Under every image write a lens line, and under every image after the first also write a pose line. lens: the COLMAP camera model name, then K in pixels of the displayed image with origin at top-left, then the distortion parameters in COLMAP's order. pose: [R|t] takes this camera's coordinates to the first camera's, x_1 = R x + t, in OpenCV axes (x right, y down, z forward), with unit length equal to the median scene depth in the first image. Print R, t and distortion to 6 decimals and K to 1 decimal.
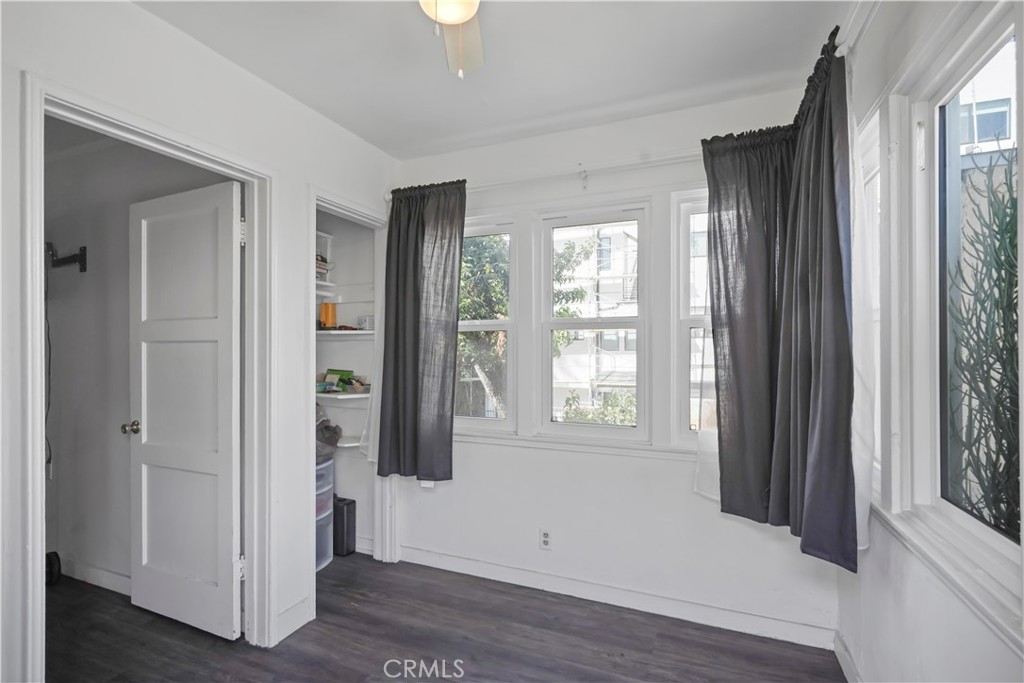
lens RADIAL K [[490.0, 0, 512.0], [0, 490.0, 341.5], [0, 0, 1]] dist [-0.000500, 0.000305]
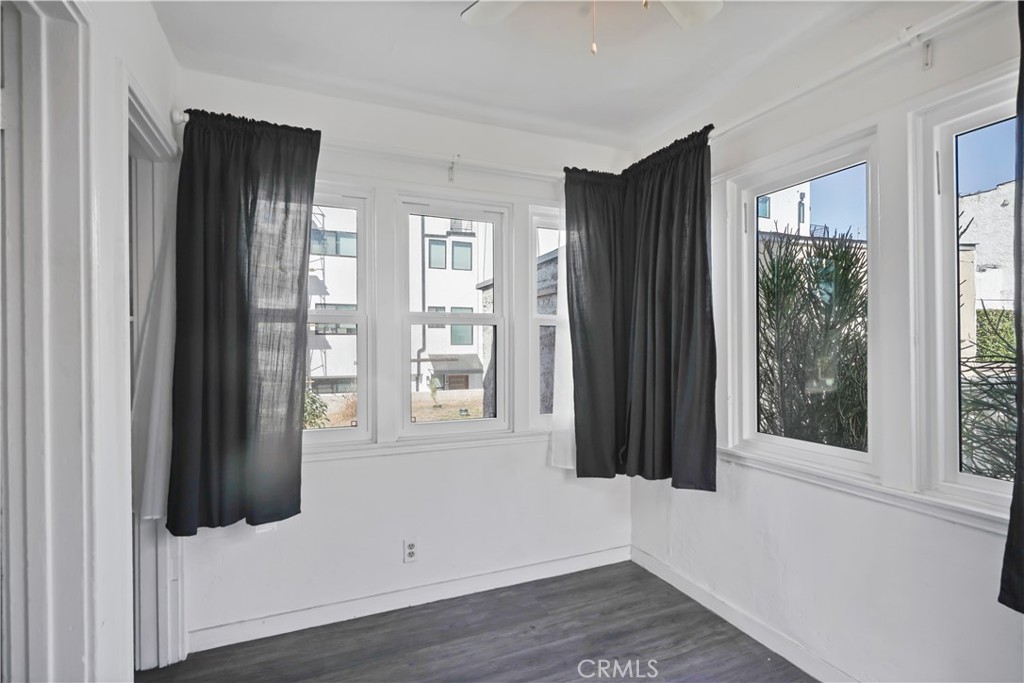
lens RADIAL K [[474.9, 0, 512.0], [0, 474.9, 341.5], [0, 0, 1]] dist [0.000042, -0.000042]
pose [[0.695959, 0.002209, 0.718079, -0.462808], [-0.005783, 0.999980, 0.002529, 0.006896], [-0.718059, -0.005913, 0.695957, 0.256180]]
